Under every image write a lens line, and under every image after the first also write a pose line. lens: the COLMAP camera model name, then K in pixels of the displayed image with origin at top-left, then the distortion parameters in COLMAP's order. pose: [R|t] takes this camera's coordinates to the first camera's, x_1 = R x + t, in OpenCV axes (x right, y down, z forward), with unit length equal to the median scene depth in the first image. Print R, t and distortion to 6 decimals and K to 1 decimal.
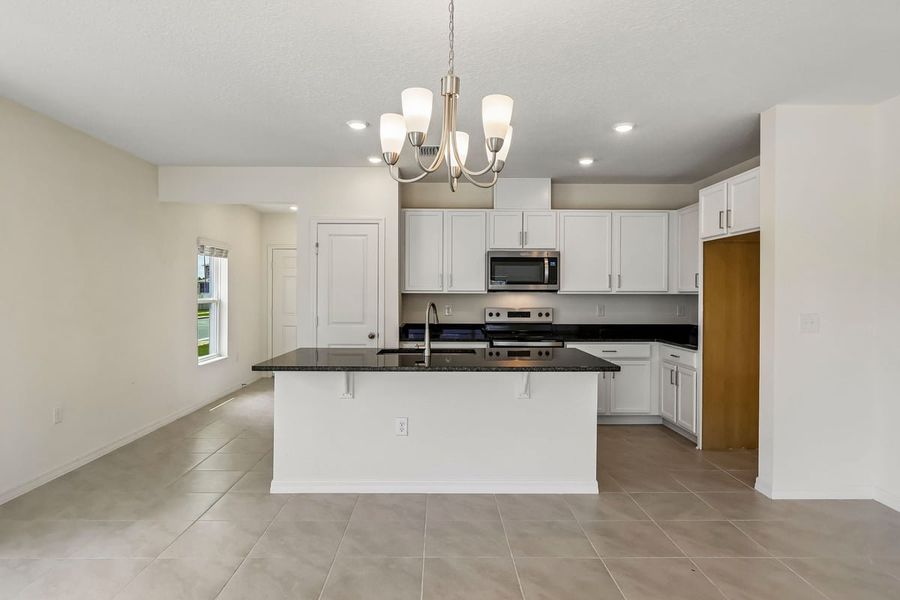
lens RADIAL K [[533.4, 0, 450.0], [0, 533.4, 300.0], [0, 0, 1]] dist [0.003791, 0.001021]
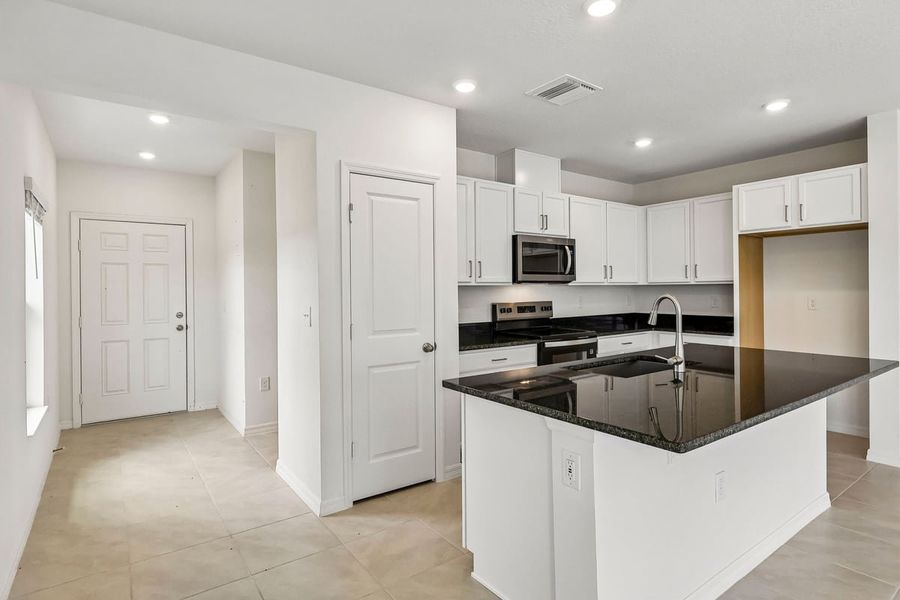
lens RADIAL K [[466.9, 0, 448.0], [0, 466.9, 292.6], [0, 0, 1]] dist [-0.006508, -0.000827]
pose [[0.819025, -0.014833, 0.573566, -0.466083], [0.018771, 0.999823, -0.000947, -0.002243], [-0.573451, 0.011542, 0.819159, 0.496969]]
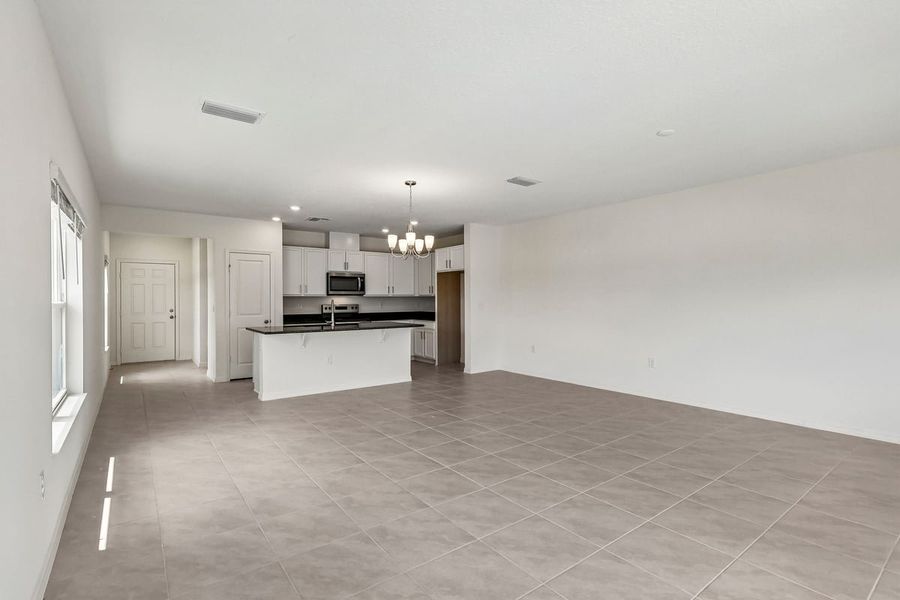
lens RADIAL K [[423.5, 0, 451.4], [0, 423.5, 302.7], [0, 0, 1]] dist [-0.009279, -0.000115]
pose [[0.809046, -0.011006, 0.587642, -0.454205], [0.012859, 0.999917, 0.001023, 0.014031], [-0.587604, 0.006729, 0.809121, -0.410009]]
